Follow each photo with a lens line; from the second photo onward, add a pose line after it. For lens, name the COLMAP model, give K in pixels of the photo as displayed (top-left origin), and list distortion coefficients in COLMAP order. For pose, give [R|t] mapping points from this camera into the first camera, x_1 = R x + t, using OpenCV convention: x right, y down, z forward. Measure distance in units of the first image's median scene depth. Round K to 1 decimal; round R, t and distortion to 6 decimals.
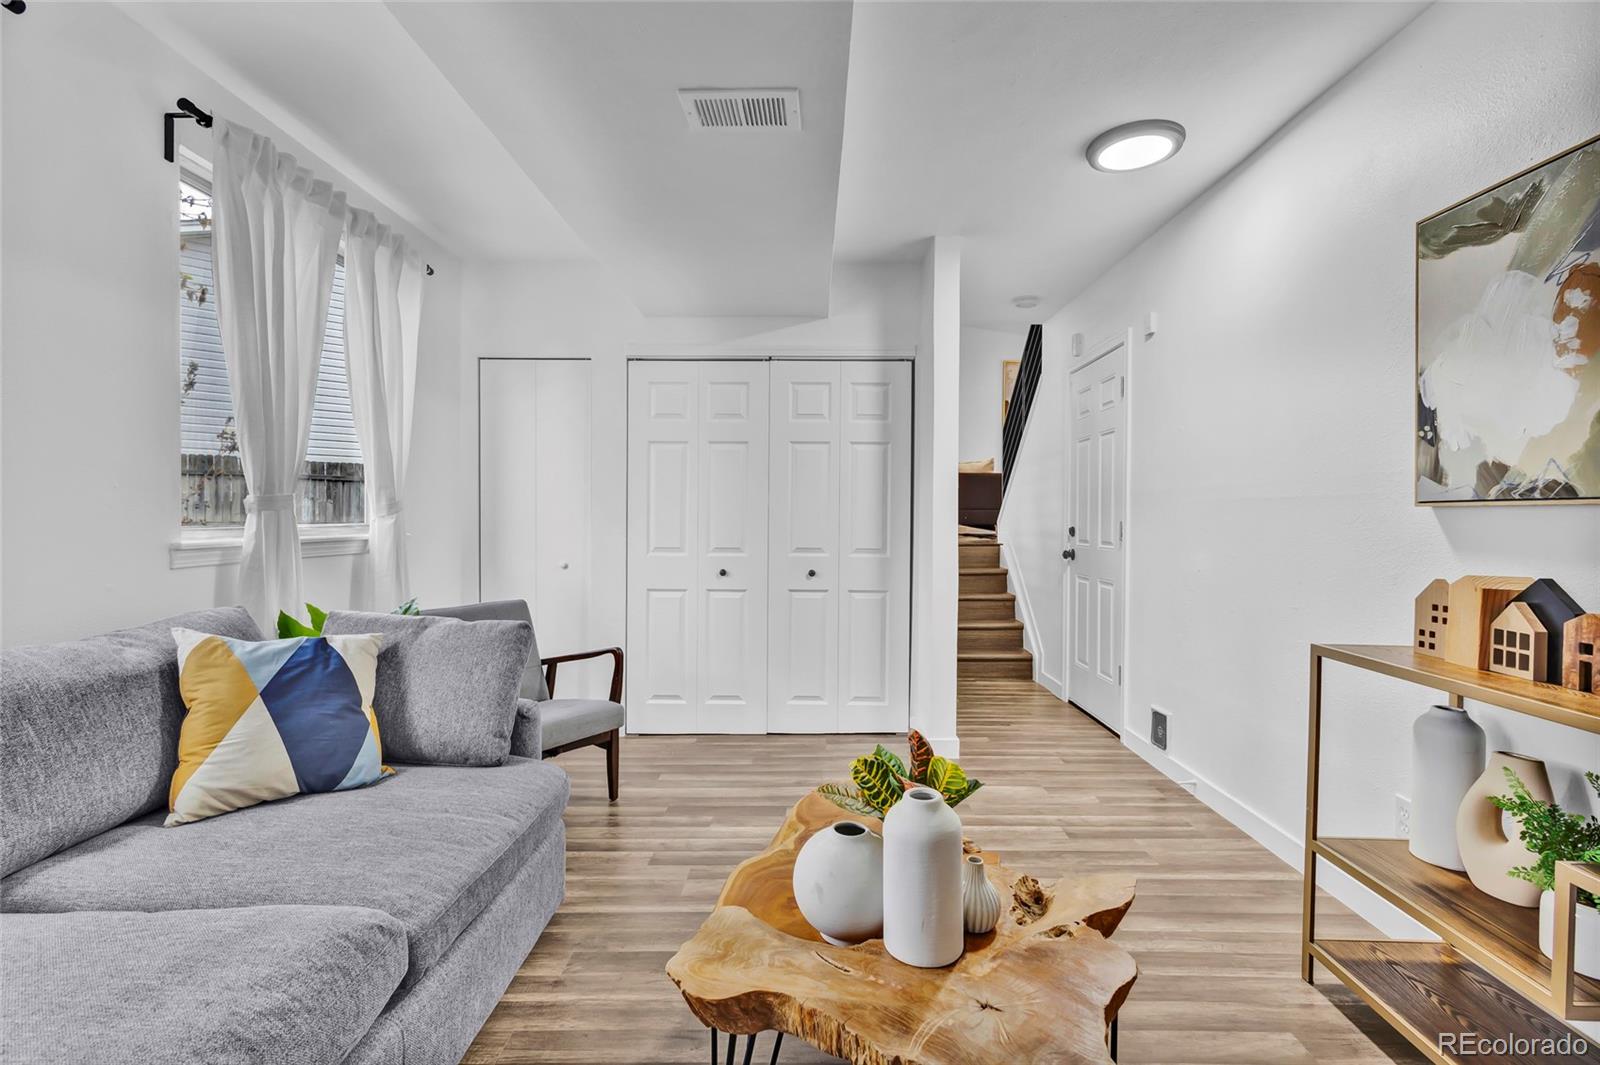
lens RADIAL K [[754.6, 0, 804.1], [0, 754.6, 522.3], [0, 0, 1]] dist [0.011209, -0.004252]
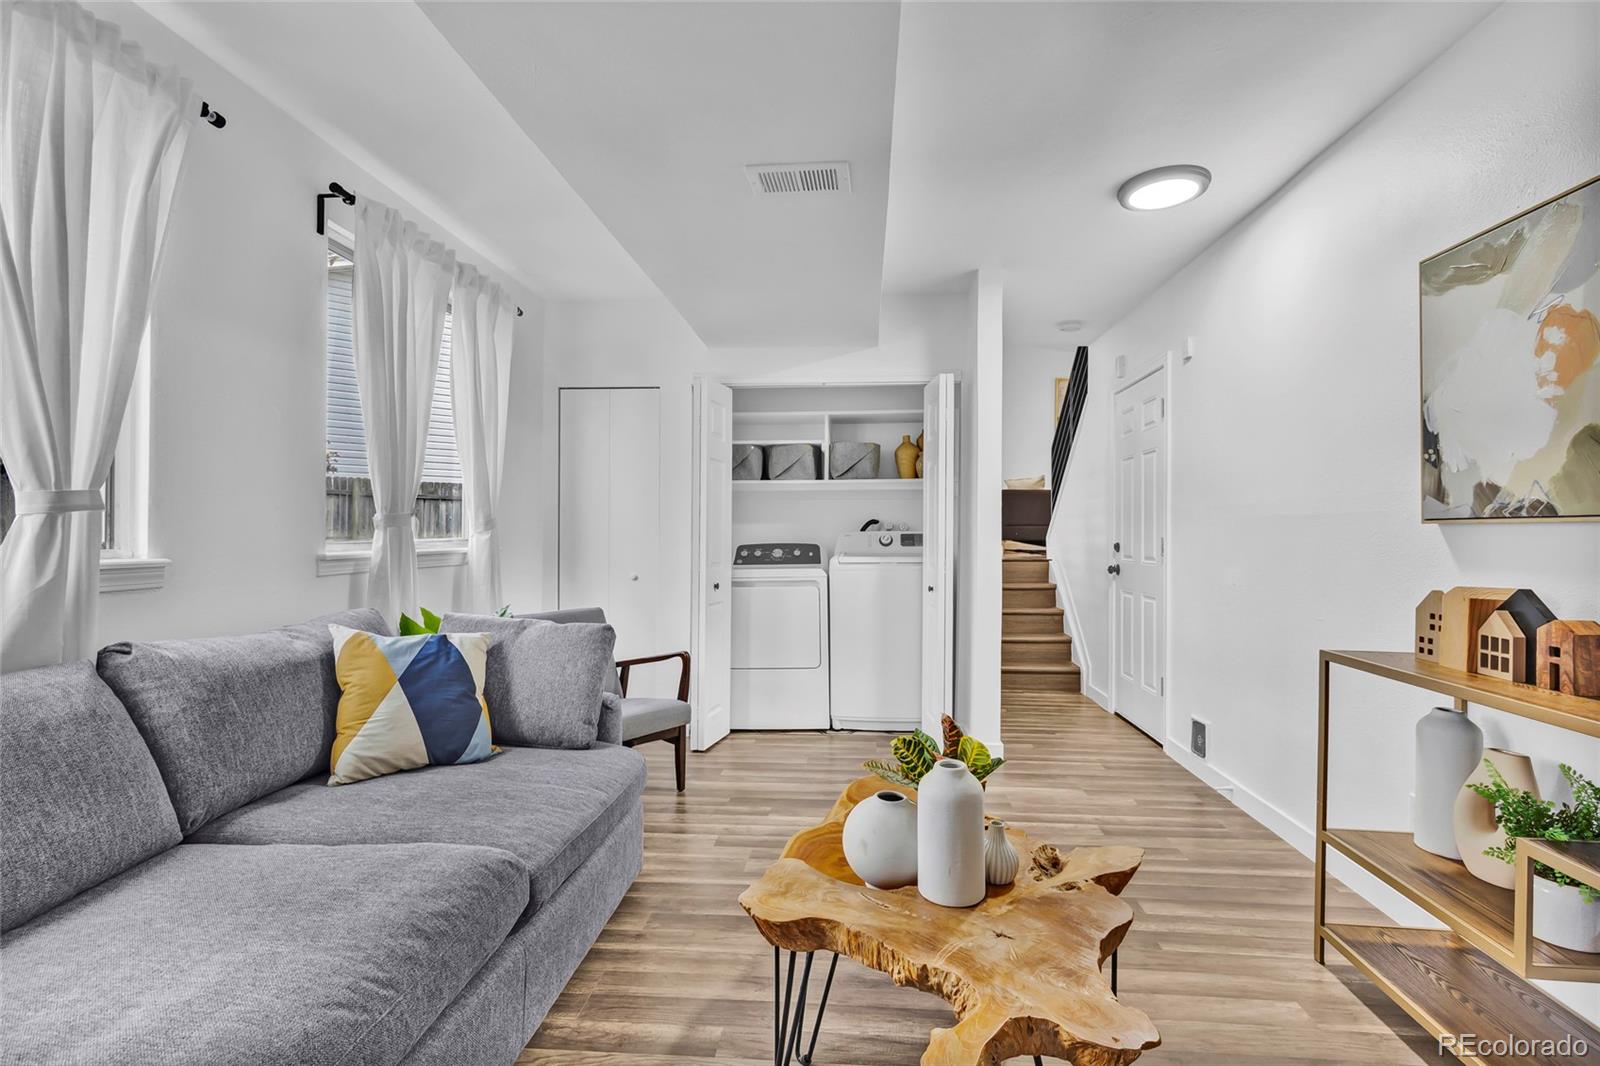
lens RADIAL K [[754.6, 0, 806.4], [0, 754.6, 525.6], [0, 0, 1]] dist [0.011209, -0.004252]
pose [[0.997703, 0.000253, -0.067747, 0.006585], [-0.001374, 0.999863, -0.016498, 0.000923], [0.067733, 0.016553, 0.997566, -0.140761]]
